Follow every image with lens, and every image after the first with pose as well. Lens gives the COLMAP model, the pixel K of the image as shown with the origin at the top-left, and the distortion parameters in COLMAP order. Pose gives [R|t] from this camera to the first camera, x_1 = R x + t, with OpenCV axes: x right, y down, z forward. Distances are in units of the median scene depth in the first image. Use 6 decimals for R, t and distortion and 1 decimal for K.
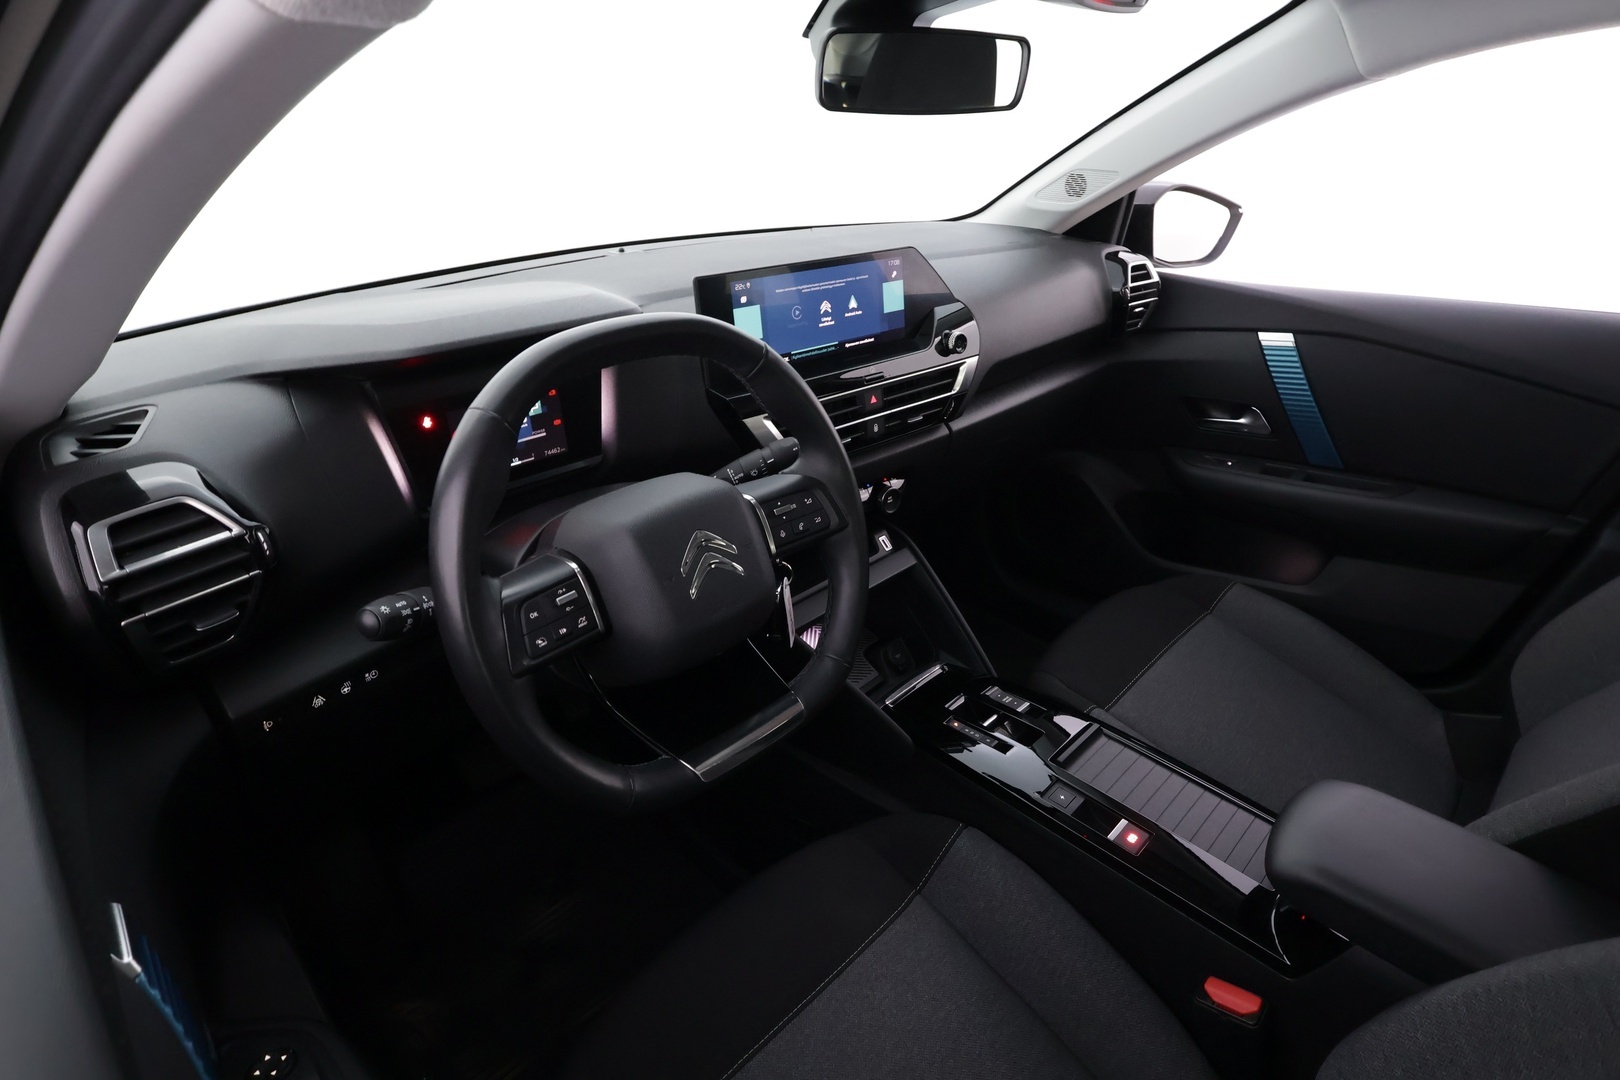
lens RADIAL K [[863.9, 0, 810.0], [0, 863.9, 540.0], [0, 0, 1]] dist [0.015976, -0.000336]
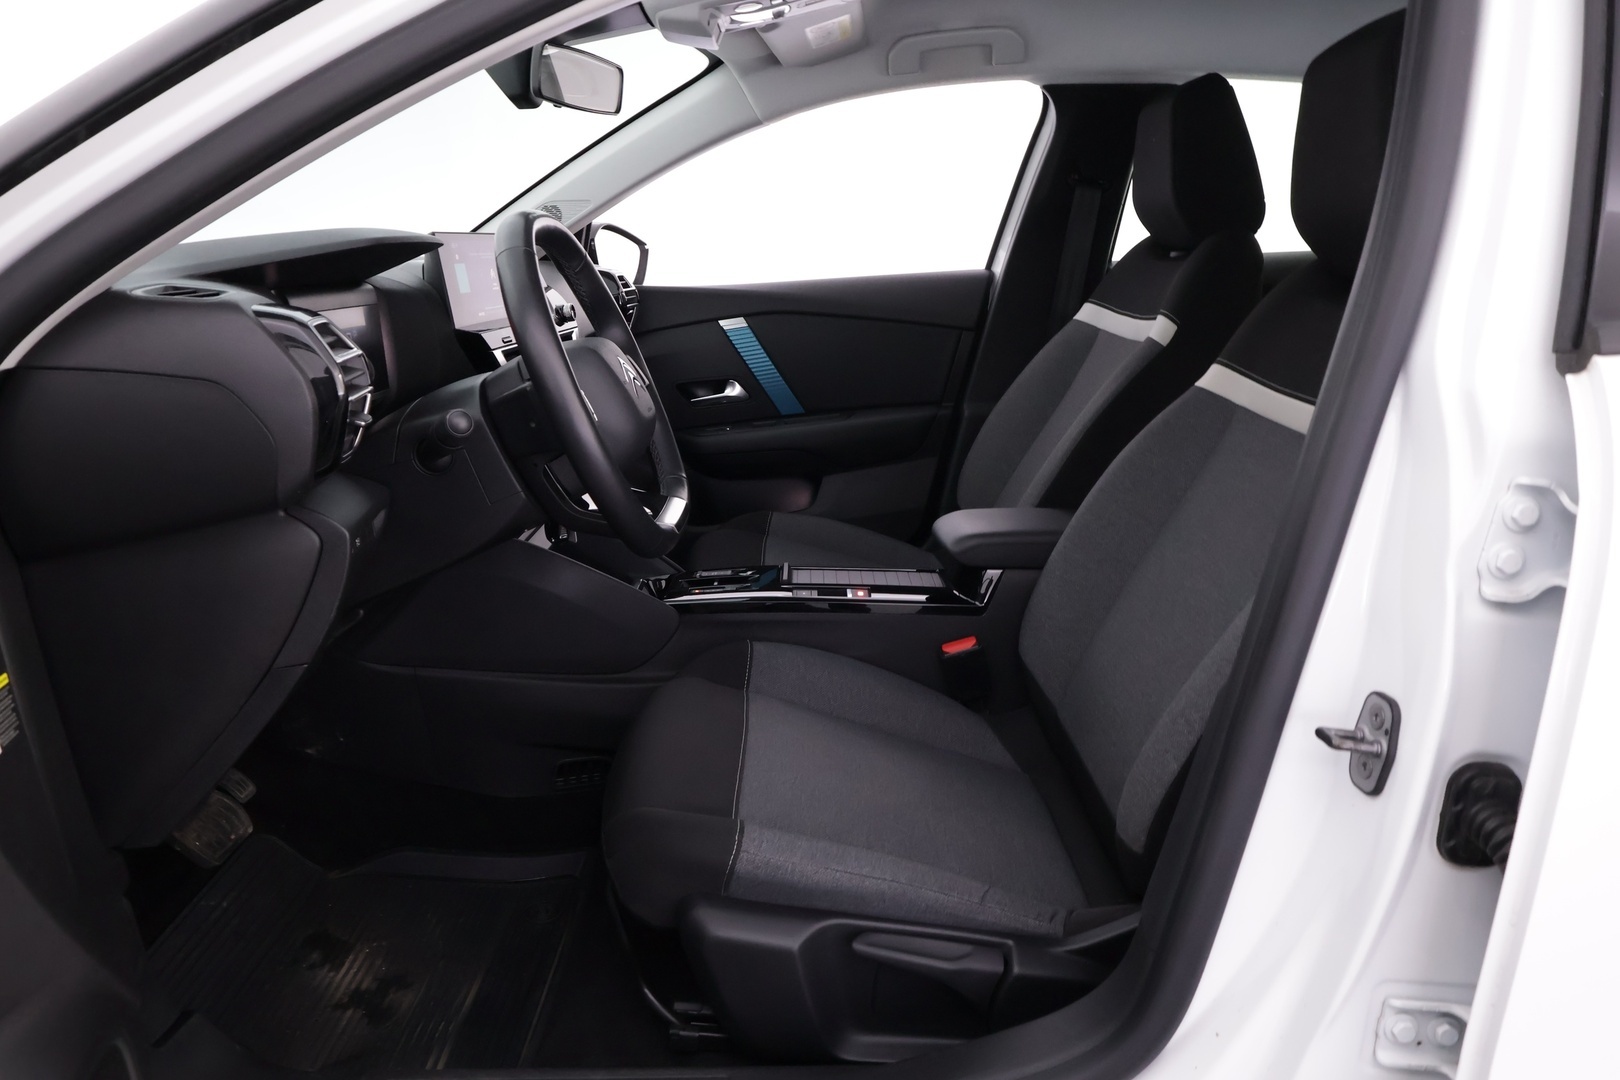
lens RADIAL K [[1180.3, 0, 810.0], [0, 1180.3, 540.0], [0, 0, 1]] dist [-0.001675, -0.000178]
pose [[0.714795, -0.192358, 0.672360, -0.634821], [0.342197, 0.934671, -0.096391, 0.283357], [-0.609893, 0.298979, 0.733922, -0.243398]]
